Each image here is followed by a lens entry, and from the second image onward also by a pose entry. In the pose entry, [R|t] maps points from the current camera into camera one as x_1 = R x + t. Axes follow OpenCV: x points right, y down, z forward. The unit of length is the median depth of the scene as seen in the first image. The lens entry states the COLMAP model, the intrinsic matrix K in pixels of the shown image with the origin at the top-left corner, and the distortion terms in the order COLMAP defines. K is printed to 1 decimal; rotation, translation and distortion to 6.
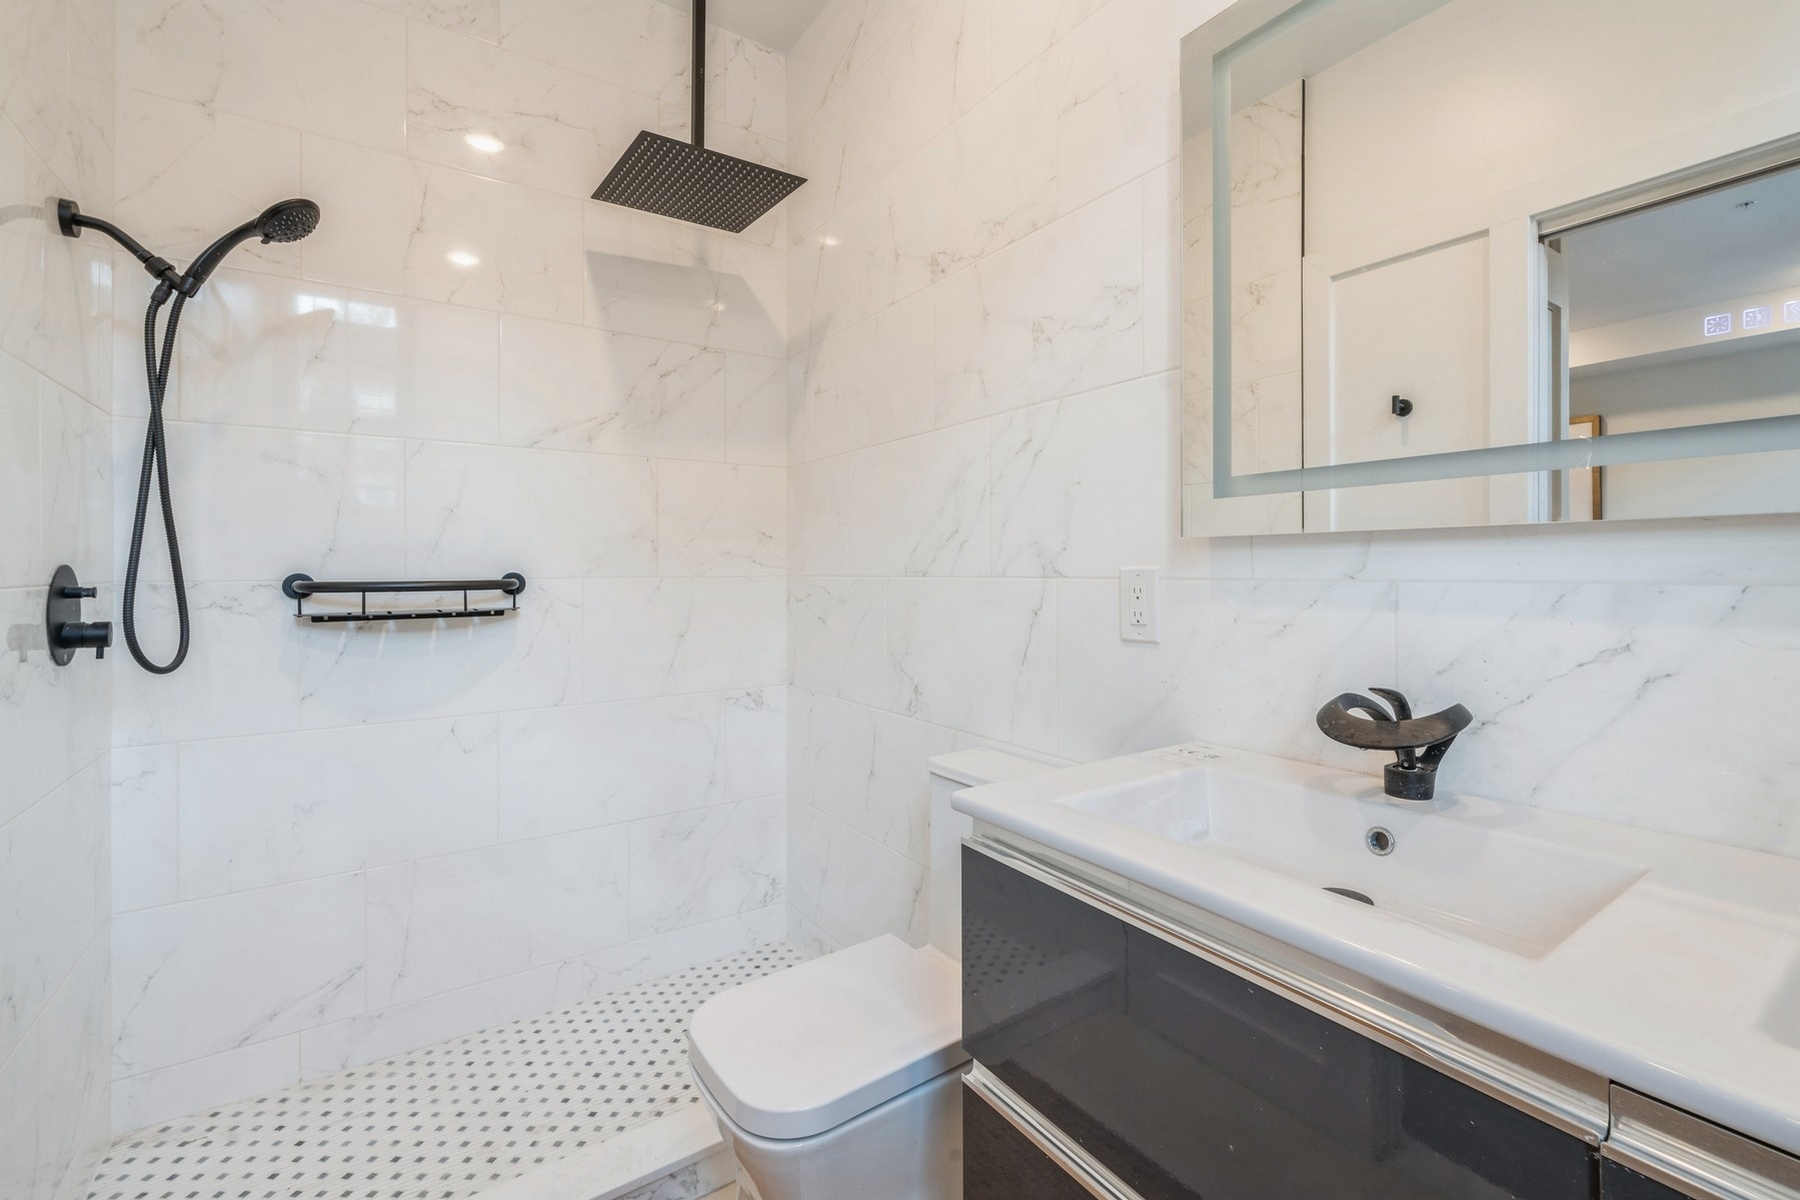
lens RADIAL K [[774.5, 0, 904.2], [0, 774.5, 585.0], [0, 0, 1]] dist [-0.001156, 0.000768]
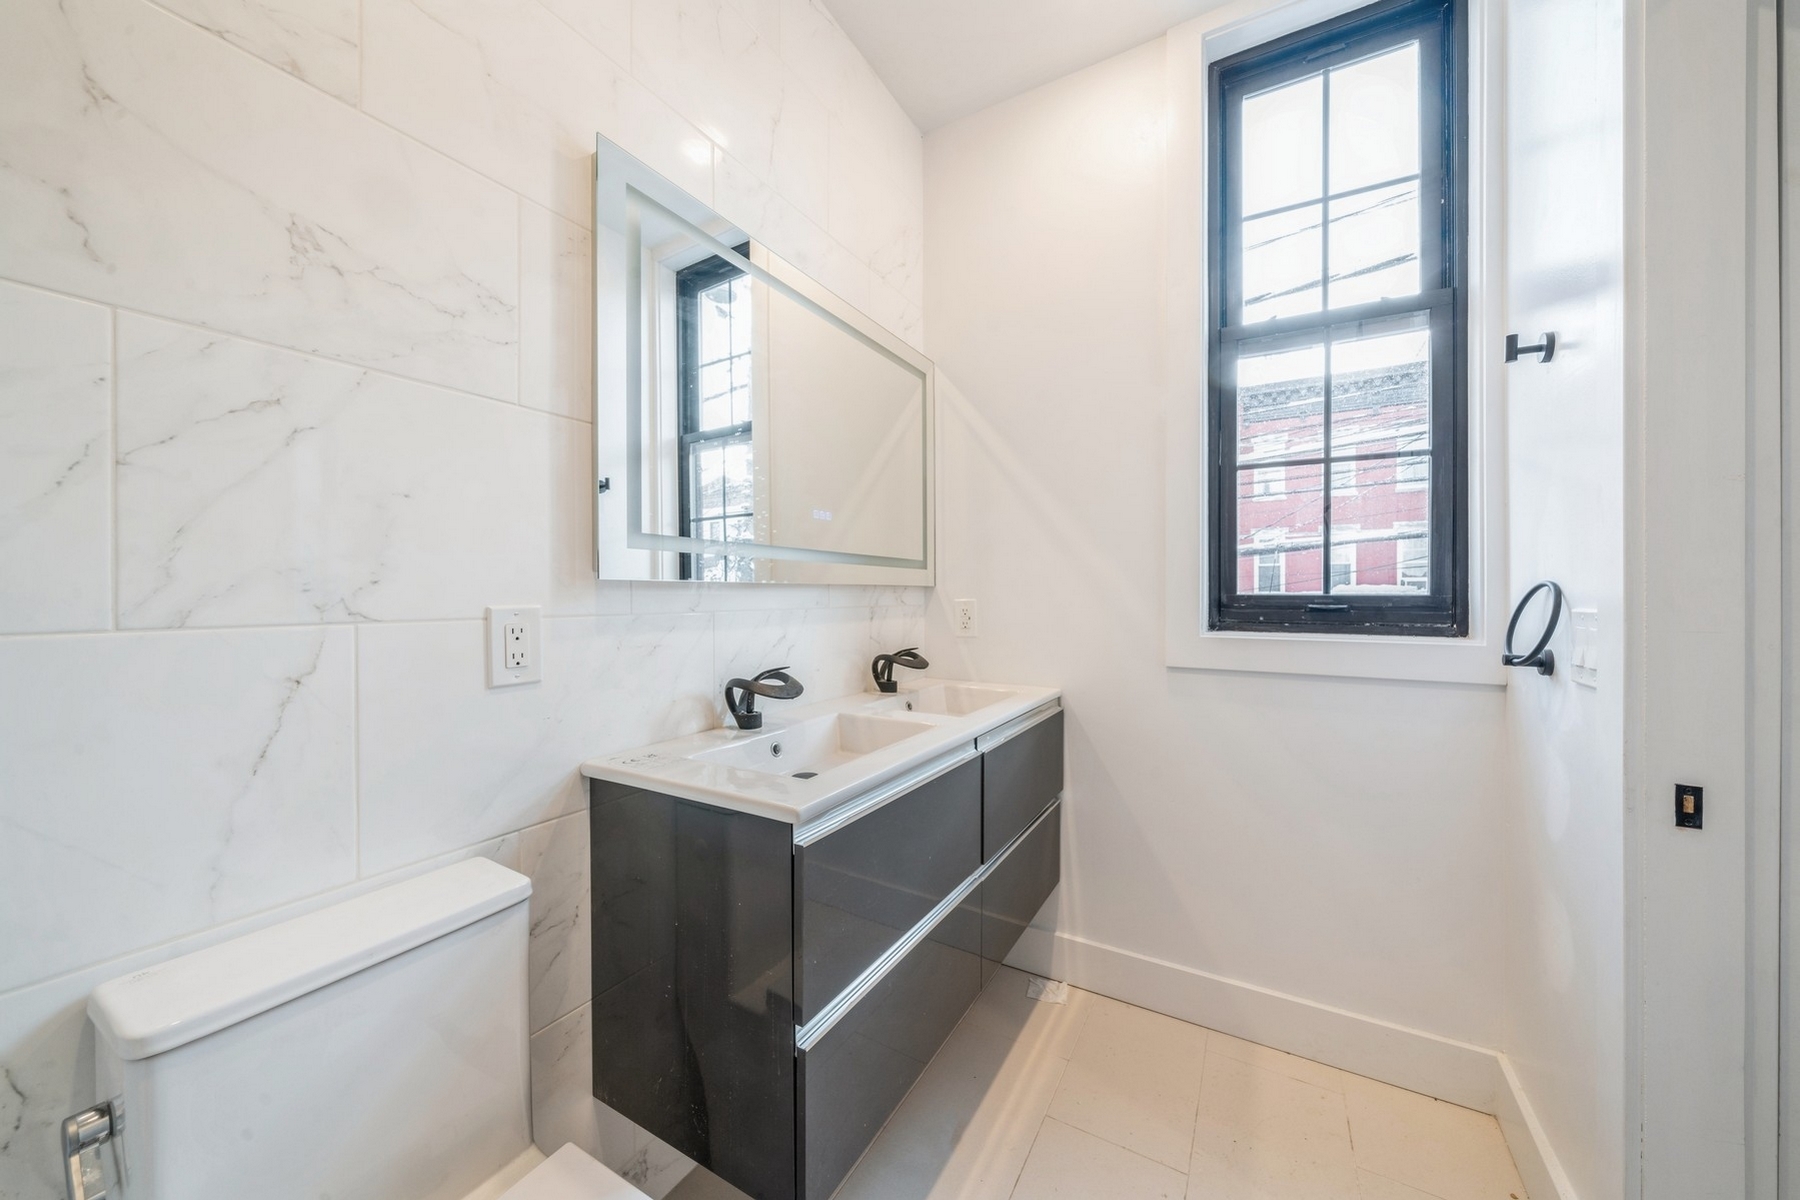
lens RADIAL K [[624.3, 0, 900.0], [0, 624.3, 600.0], [0, 0, 1]] dist [0.000791, -0.000011]
pose [[-0.429624, 0.002009, 0.903006, -0.768284], [0.026122, 0.999607, 0.010204, -0.033894], [-0.902630, 0.027972, -0.429508, 1.194355]]
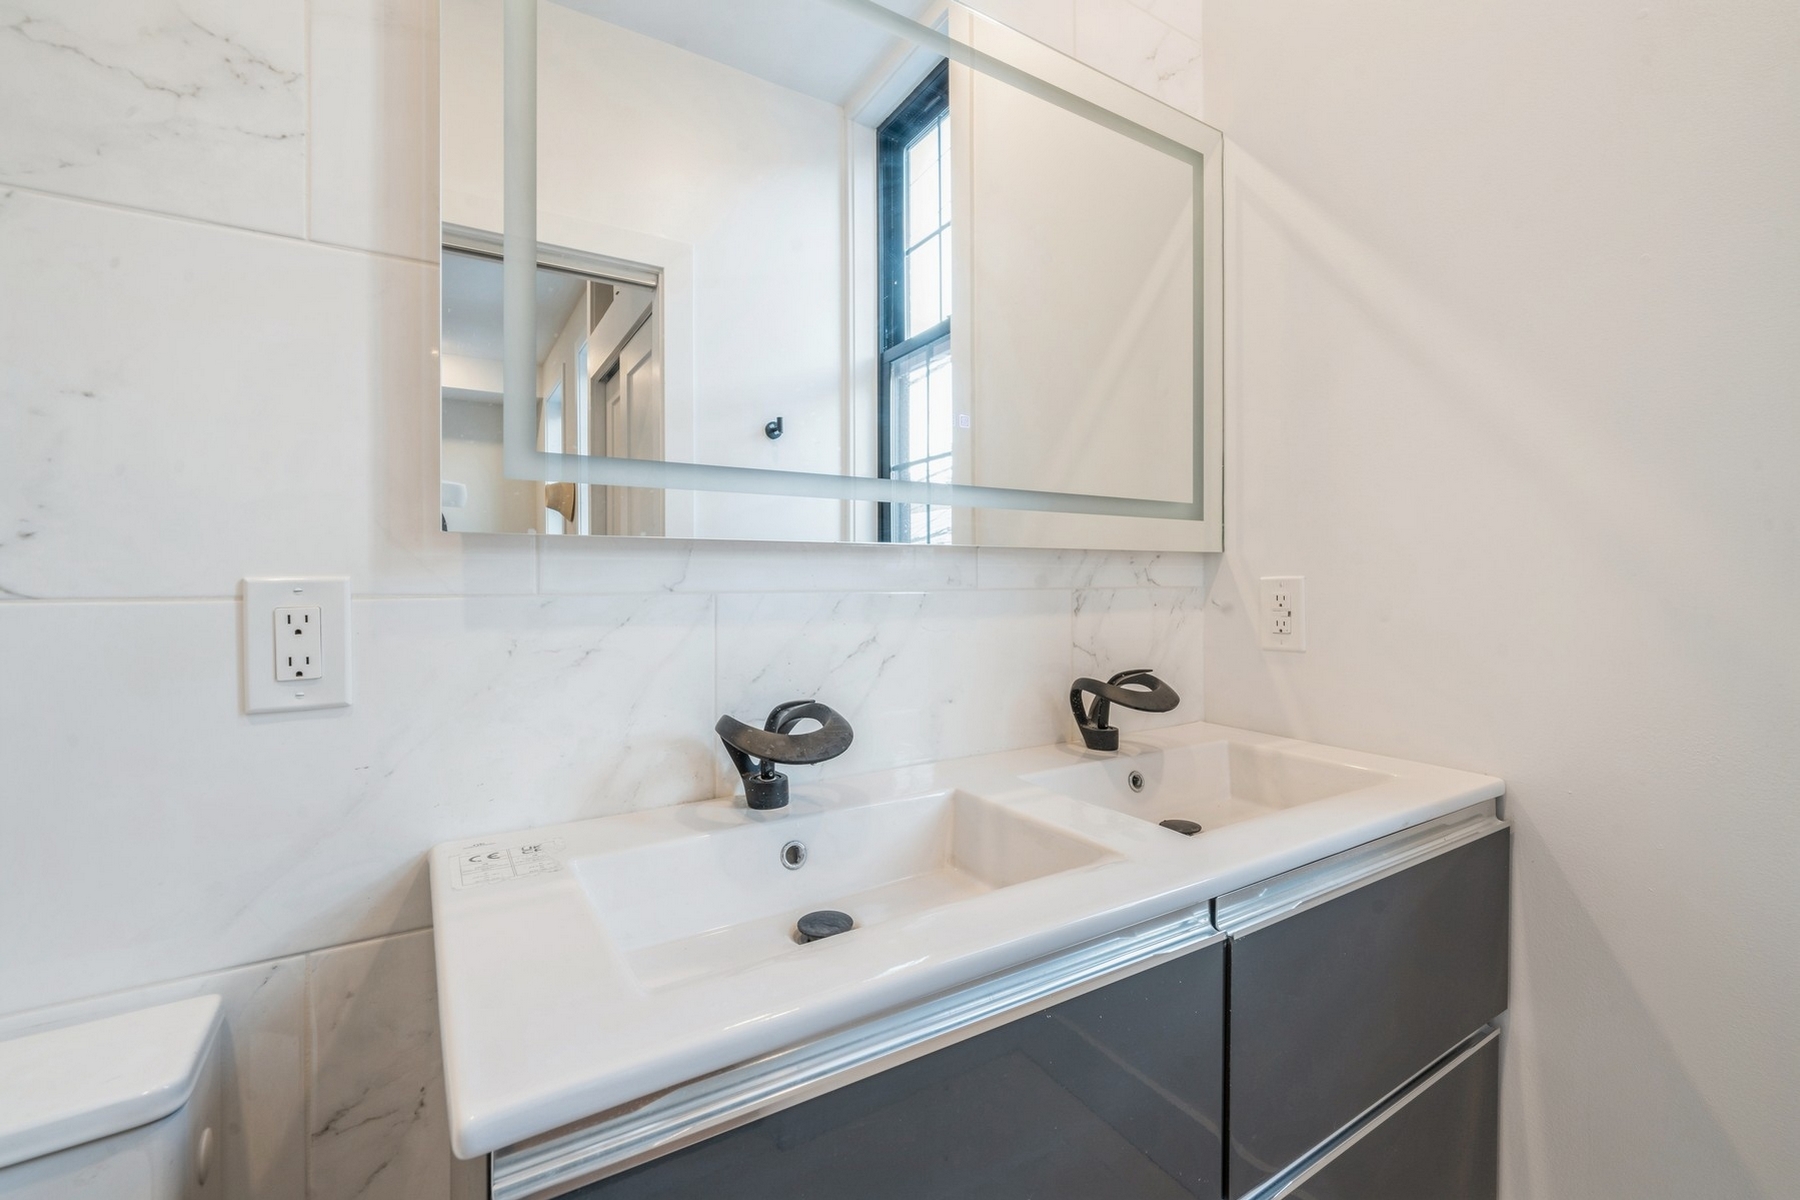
lens RADIAL K [[774.5, 0, 904.2], [0, 774.5, 585.0], [0, 0, 1]] dist [-0.001156, 0.000768]
pose [[0.022983, -0.001674, 0.999734, -0.324878], [0.021918, 0.999759, 0.001170, -0.010872], [-0.999496, 0.021885, 0.023014, 0.725547]]
